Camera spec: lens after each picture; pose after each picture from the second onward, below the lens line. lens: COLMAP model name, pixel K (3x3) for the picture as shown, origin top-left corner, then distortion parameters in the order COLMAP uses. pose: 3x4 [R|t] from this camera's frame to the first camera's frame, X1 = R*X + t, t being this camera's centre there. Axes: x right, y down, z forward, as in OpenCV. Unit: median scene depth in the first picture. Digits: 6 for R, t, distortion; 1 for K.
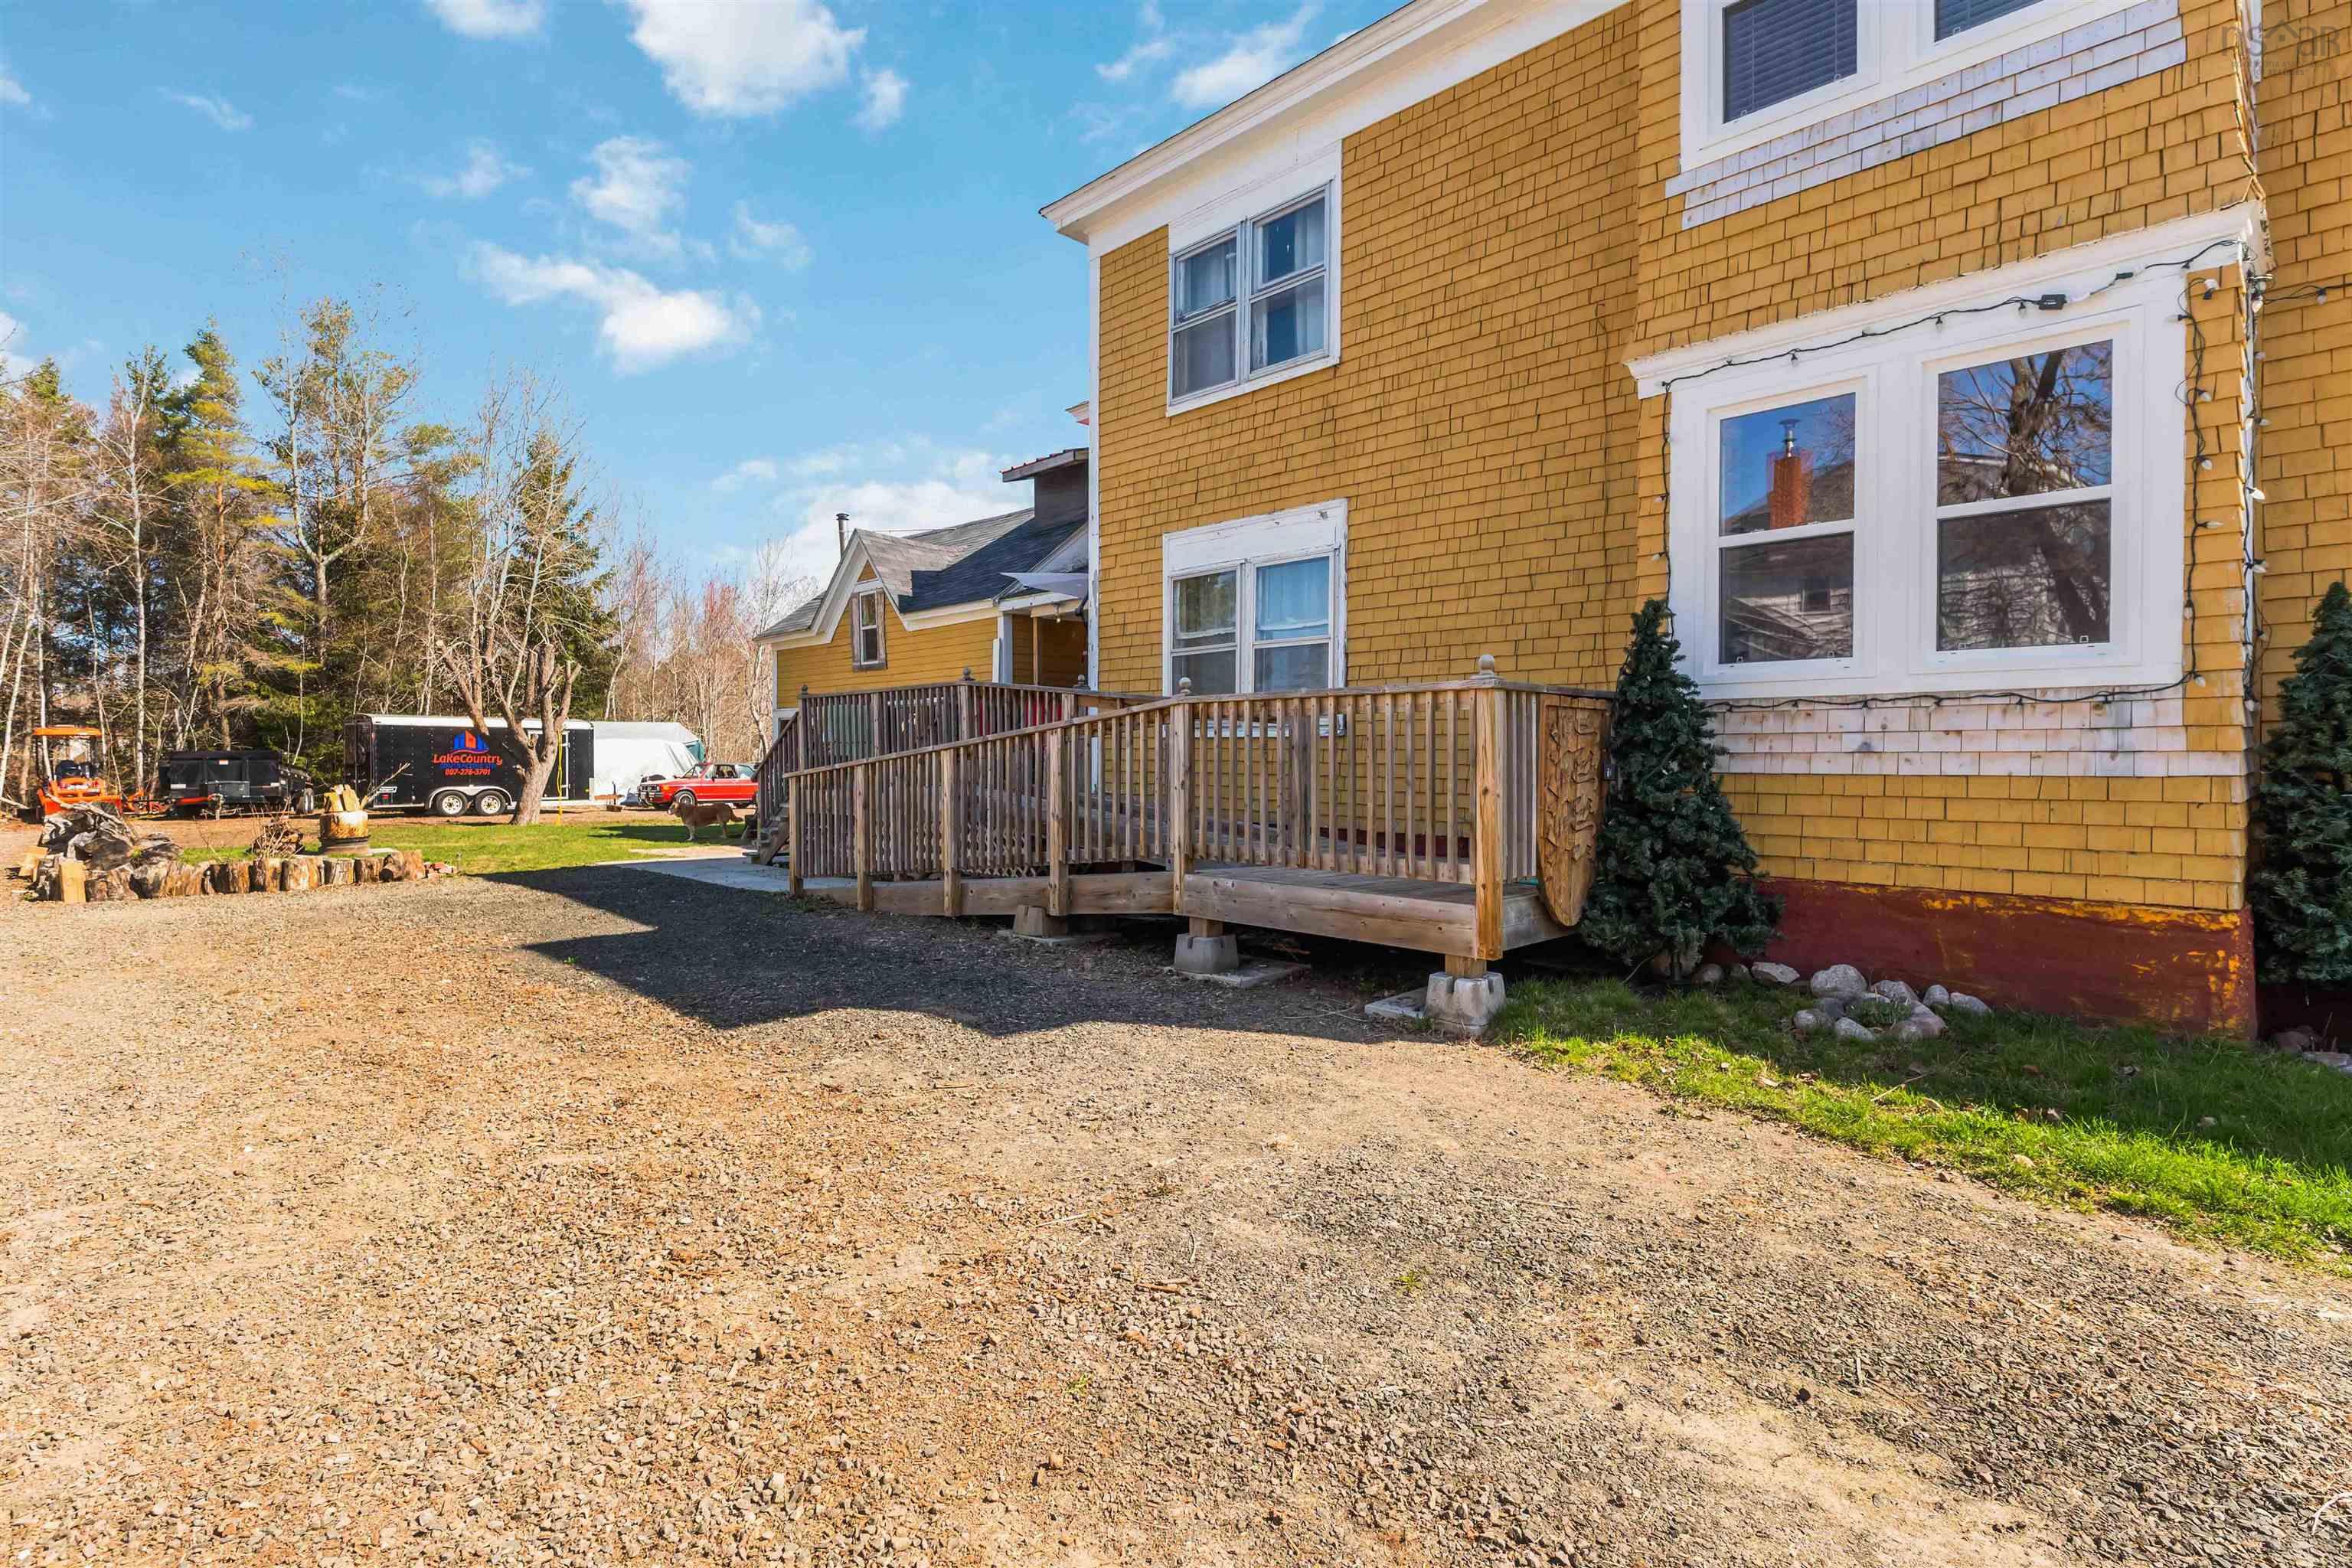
lens RADIAL K [[1111.1, 0, 1183.7], [0, 1111.1, 777.2], [0, 0, 1]] dist [-0.005486, -0.001143]
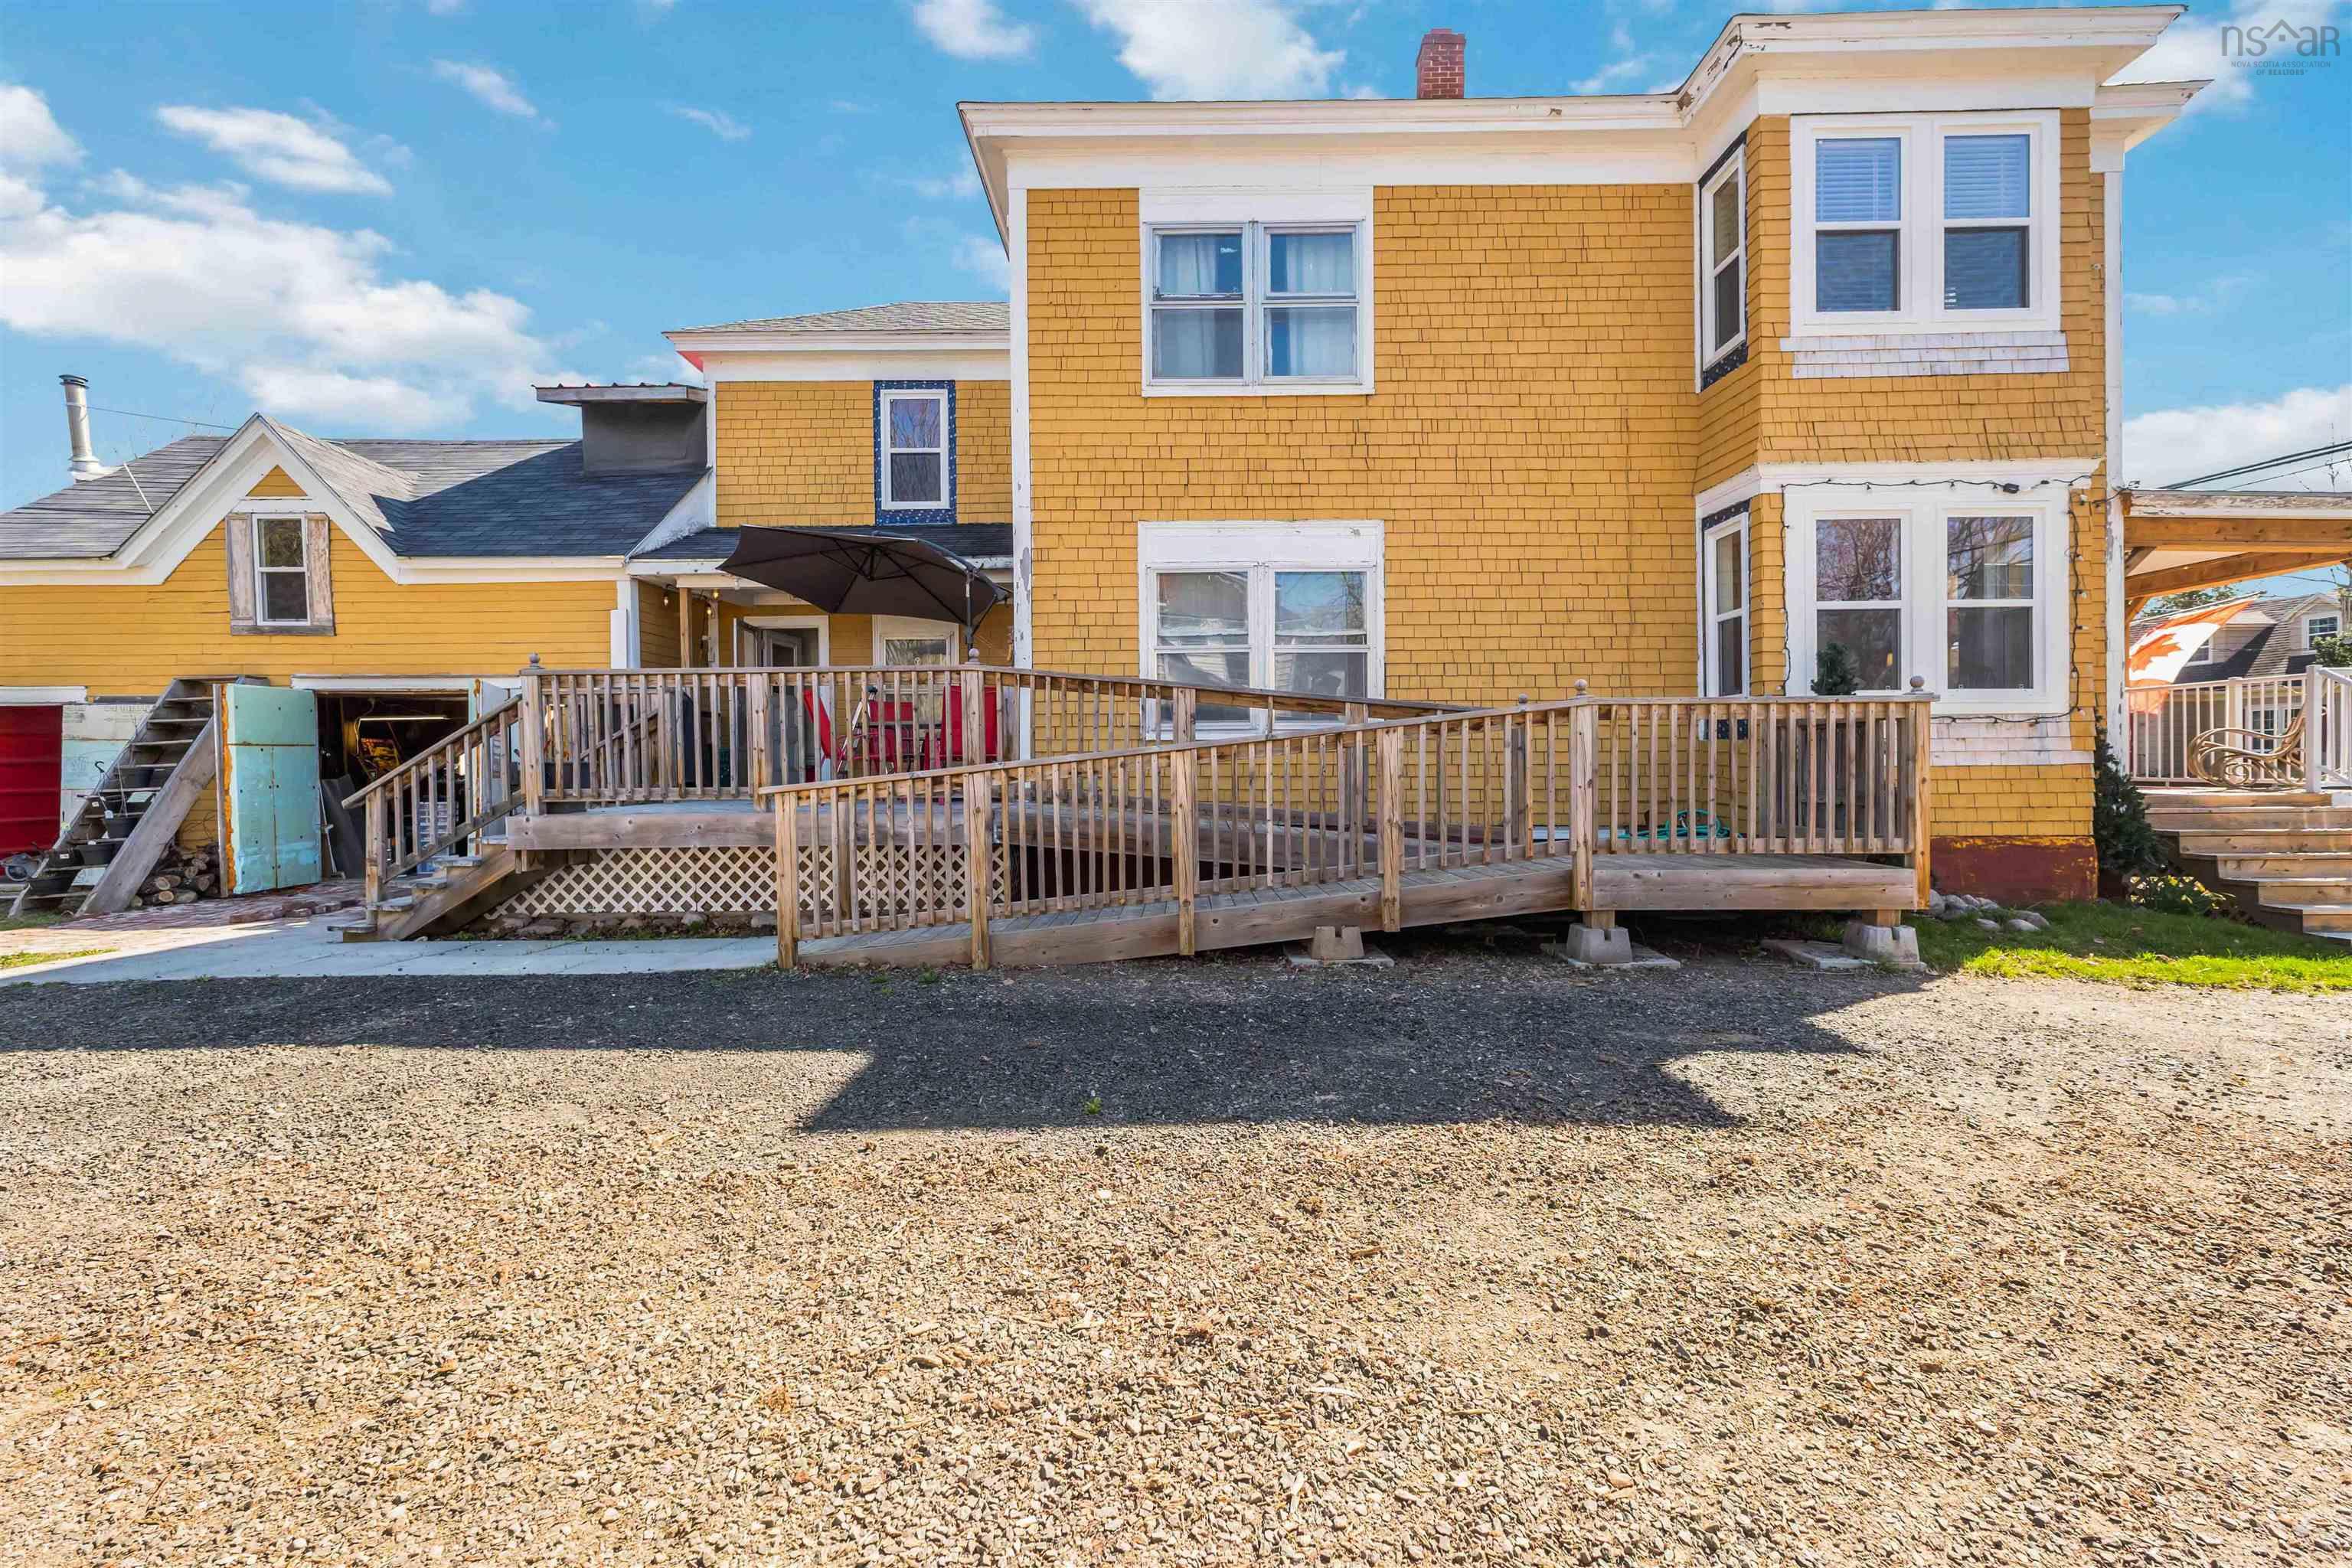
lens RADIAL K [[975.7, 0, 1175.3], [0, 975.7, 782.2], [0, 0, 1]] dist [0.001130, 0.001193]
pose [[0.711906, -0.018713, 0.702025, -0.750721], [0.019171, 0.999790, 0.007210, -0.006440], [-0.702013, 0.008326, 0.712115, 0.517517]]
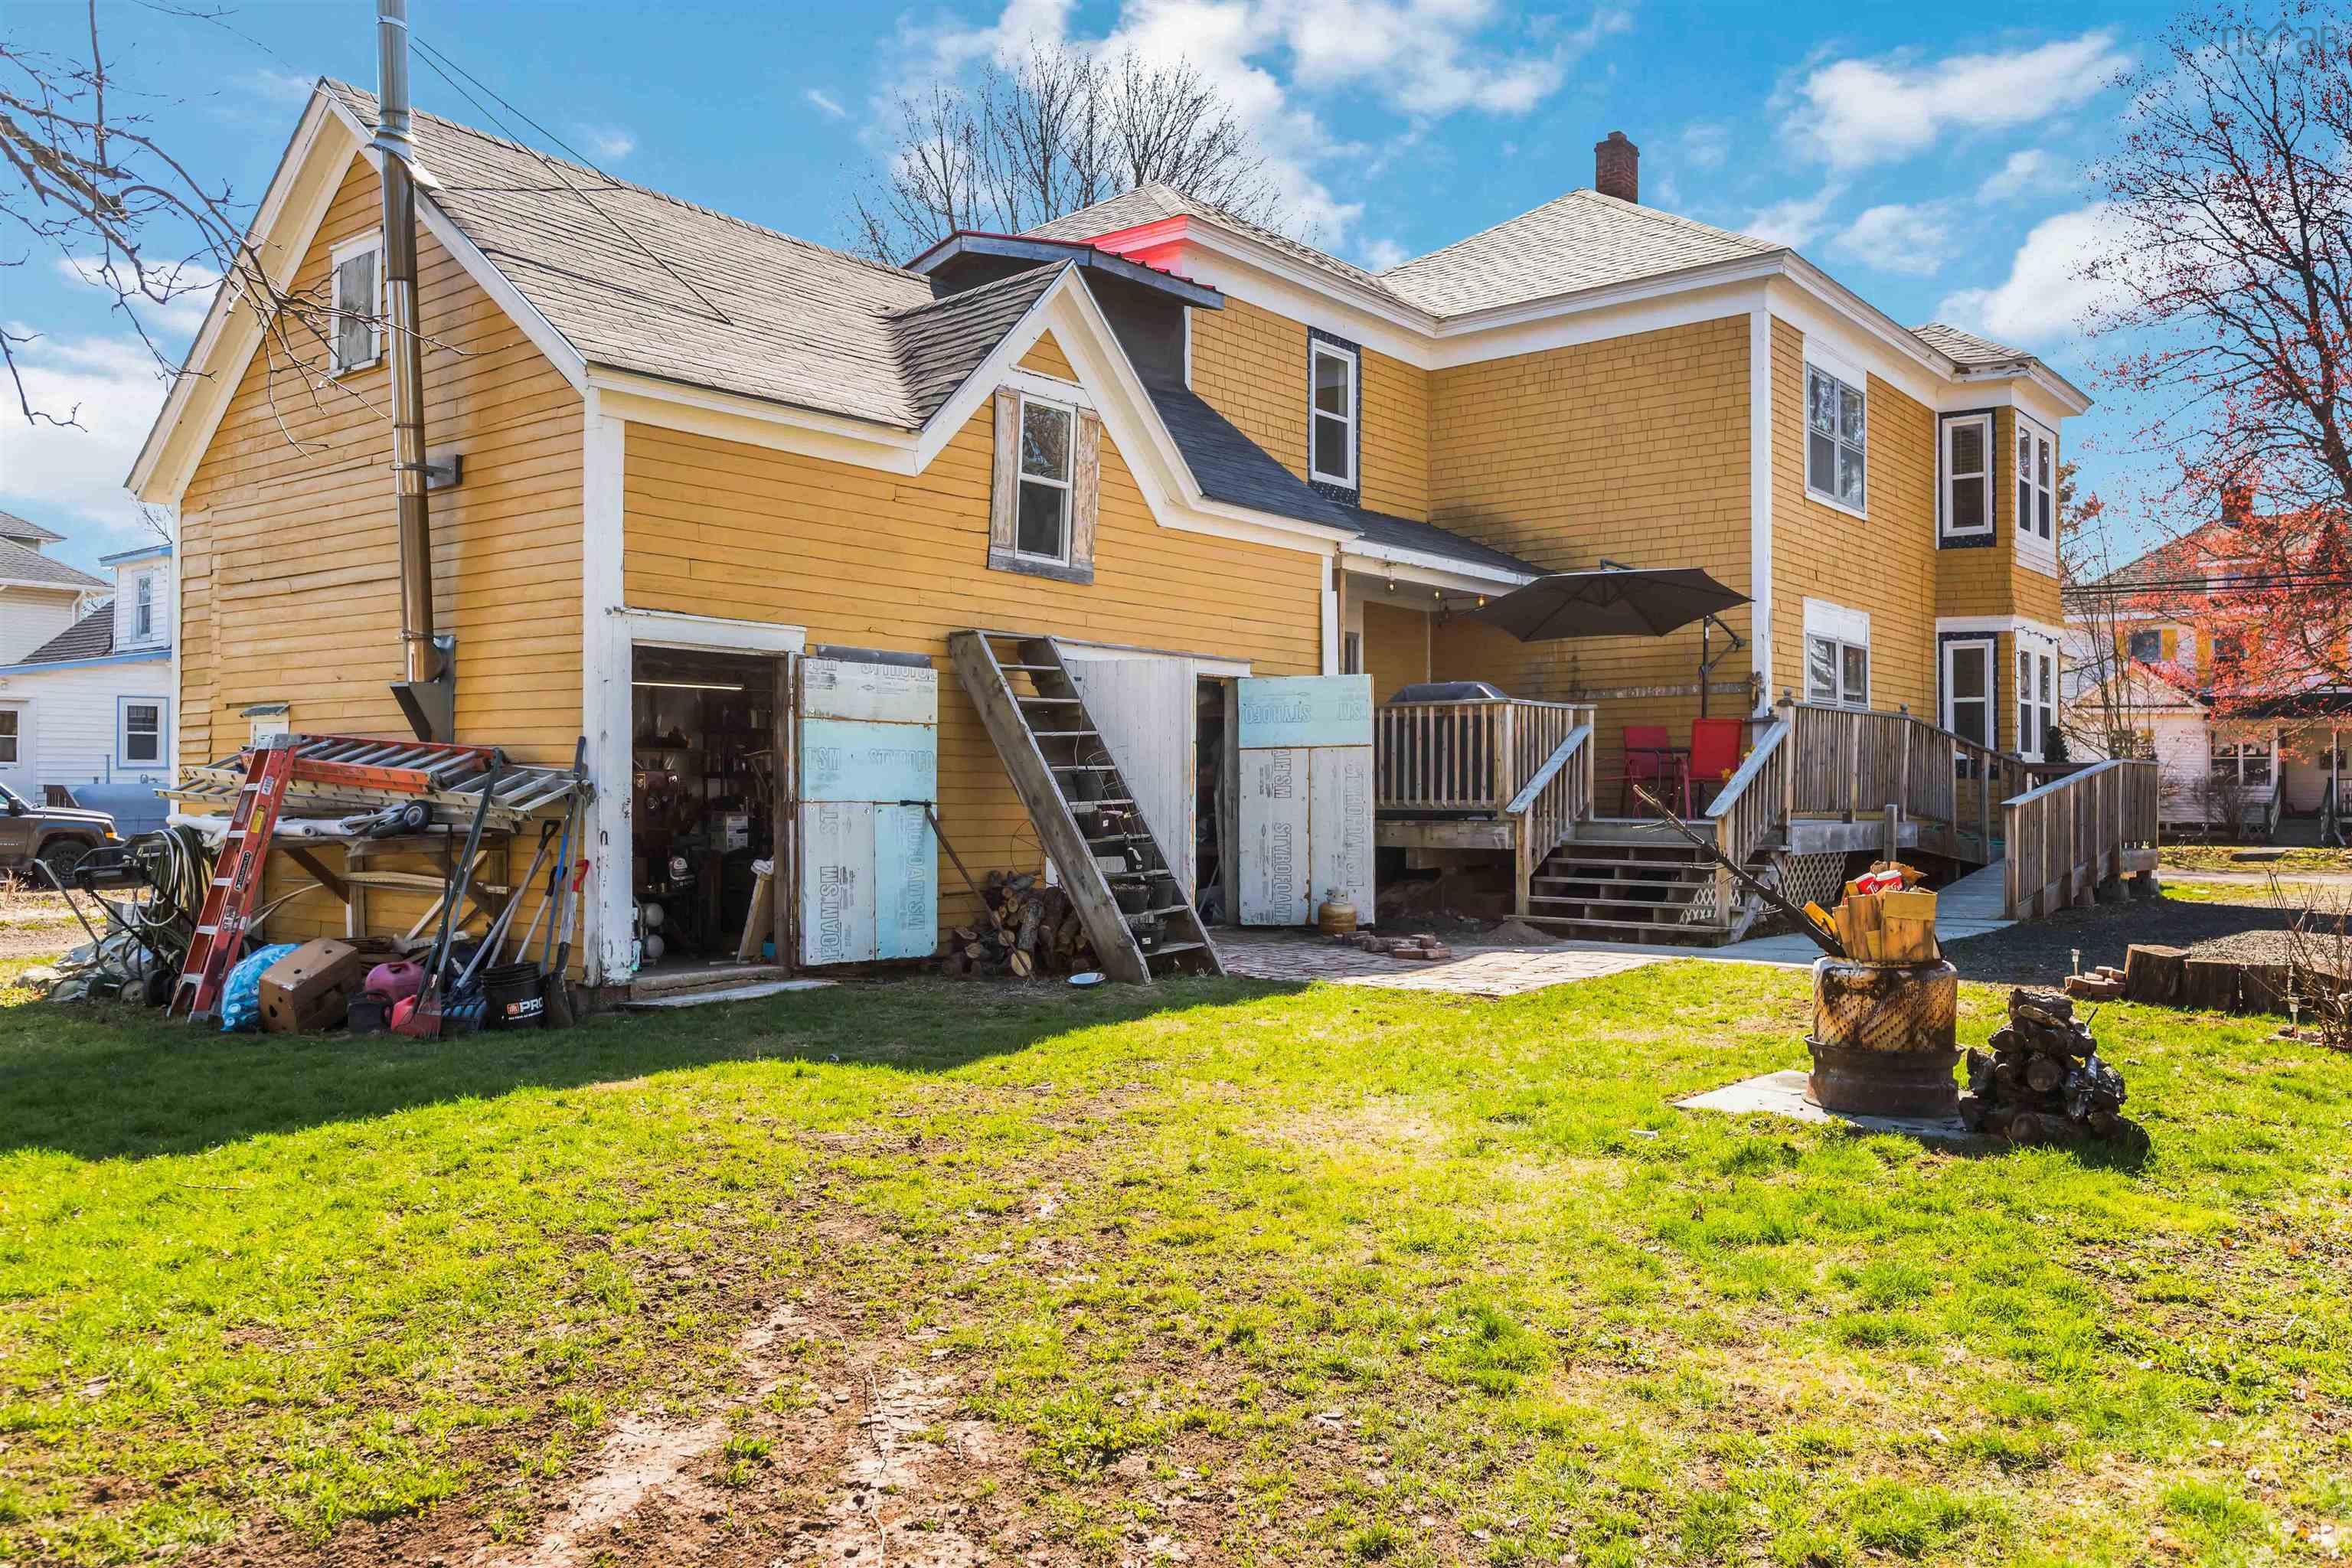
lens RADIAL K [[1812.8, 0, 1176.8], [0, 1812.8, 787.7], [0, 0, 1]] dist [-0.002103, -0.000119]
pose [[-0.110892, 0.004050, 0.993824, -2.411511], [0.007539, 0.999966, -0.003233, -0.020548], [-0.993804, 0.007134, -0.110919, 2.449968]]
